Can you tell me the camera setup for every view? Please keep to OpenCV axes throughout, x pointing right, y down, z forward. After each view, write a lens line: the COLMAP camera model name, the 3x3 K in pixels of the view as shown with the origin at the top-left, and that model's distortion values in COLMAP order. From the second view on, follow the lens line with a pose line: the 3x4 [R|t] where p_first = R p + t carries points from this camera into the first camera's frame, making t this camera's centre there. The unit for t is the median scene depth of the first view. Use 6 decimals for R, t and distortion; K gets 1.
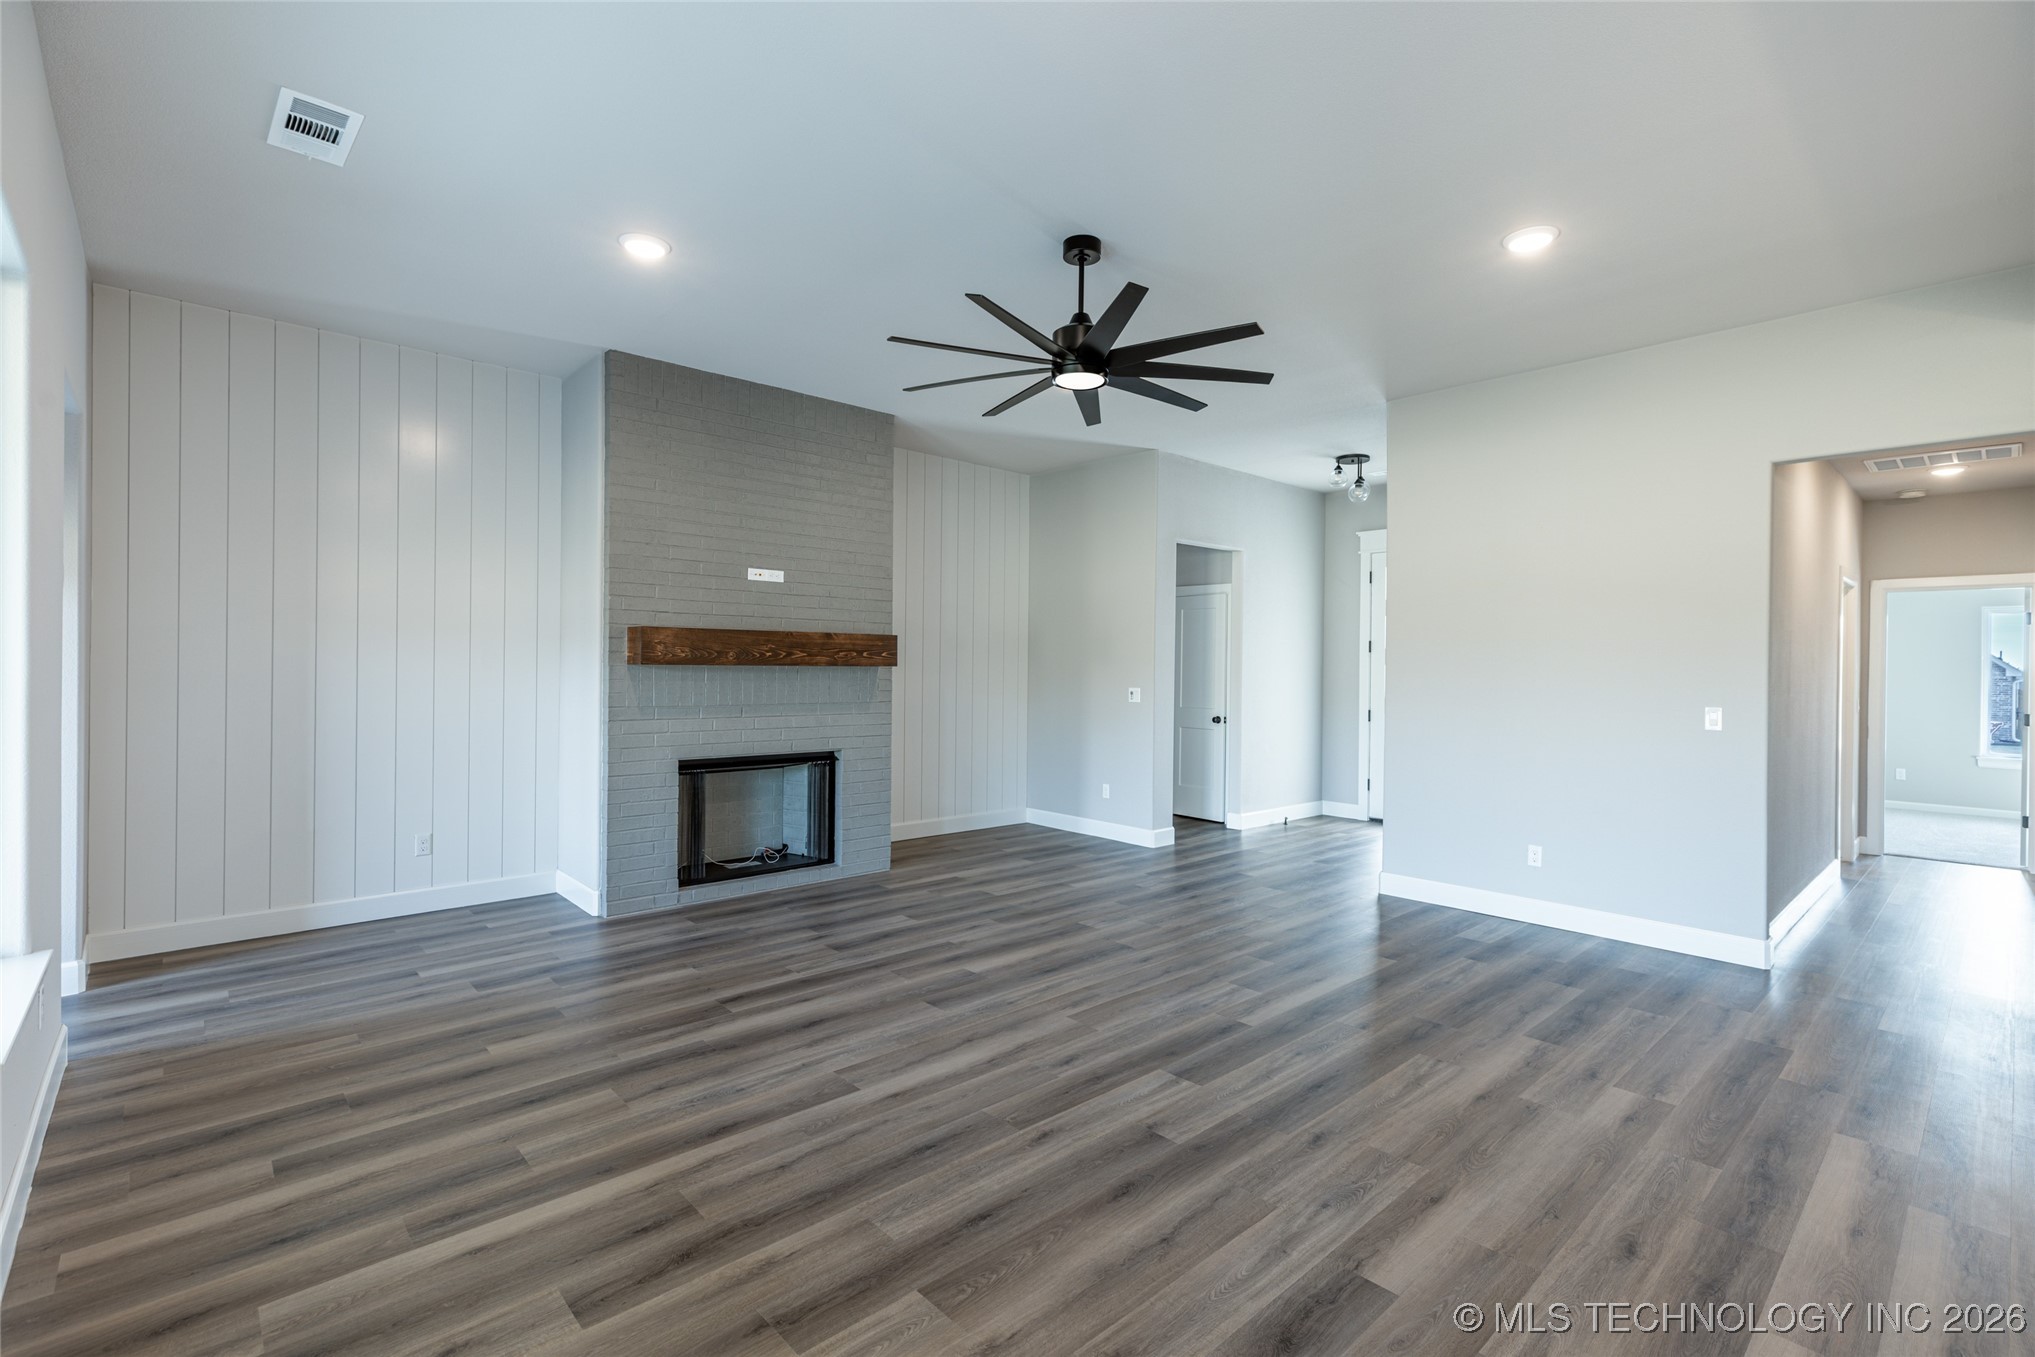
lens RADIAL K [[912.9, 0, 1021.0], [0, 912.9, 668.3], [0, 0, 1]] dist [0.007555, -0.002338]
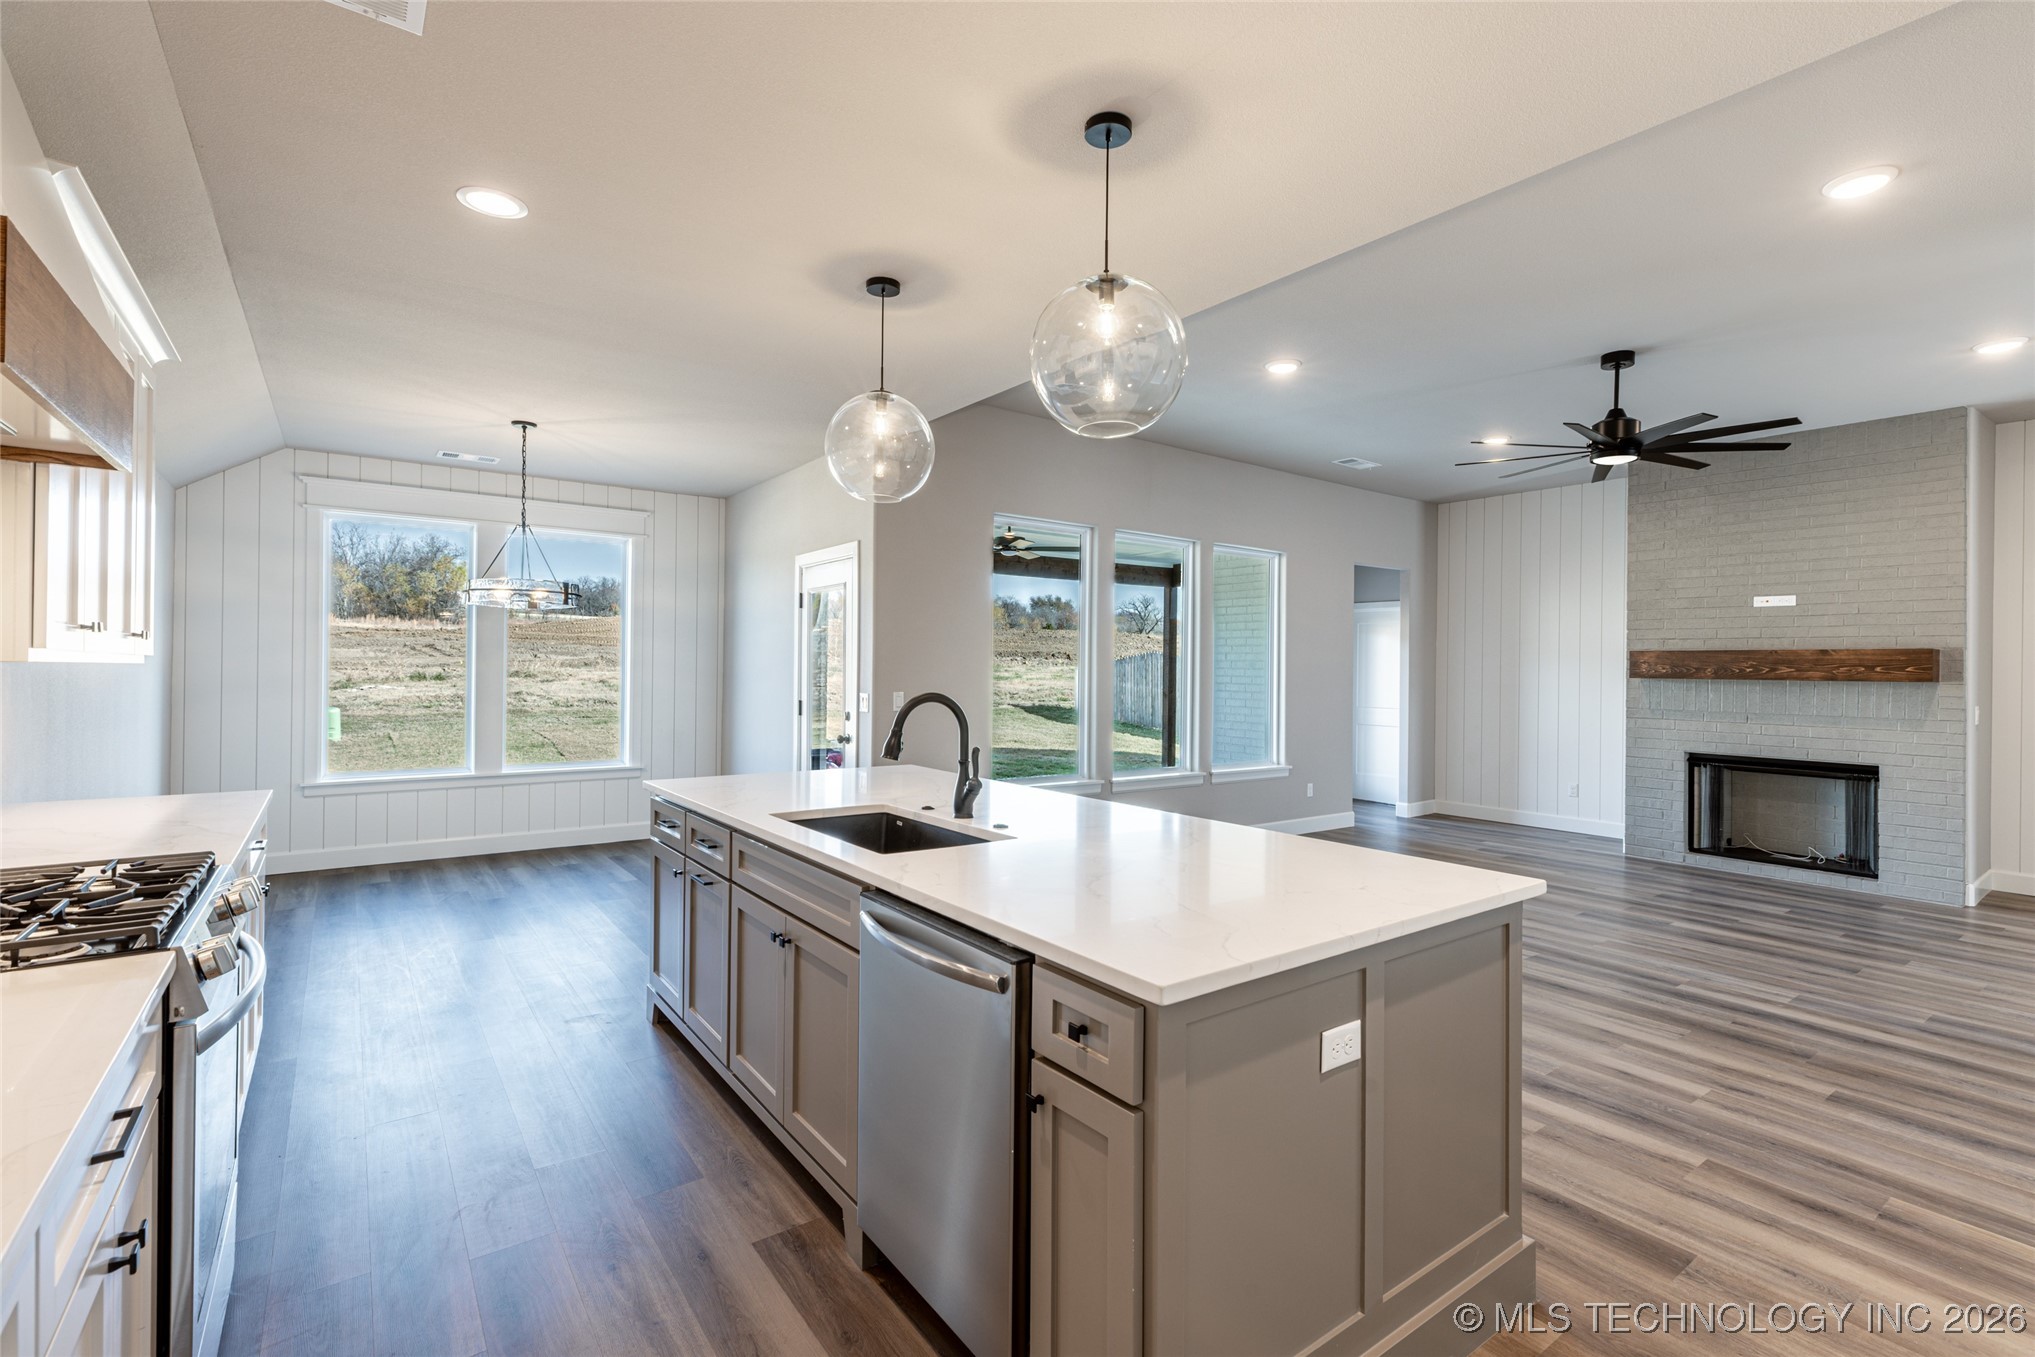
lens RADIAL K [[912.9, 0, 1040.8], [0, 912.9, 666.7], [0, 0, 1]] dist [0.007555, -0.002338]
pose [[-0.100959, -0.015138, -0.994775, 1.027167], [-0.016655, 0.999770, -0.013524, 0.011829], [0.994751, 0.015202, -0.101188, 0.218316]]
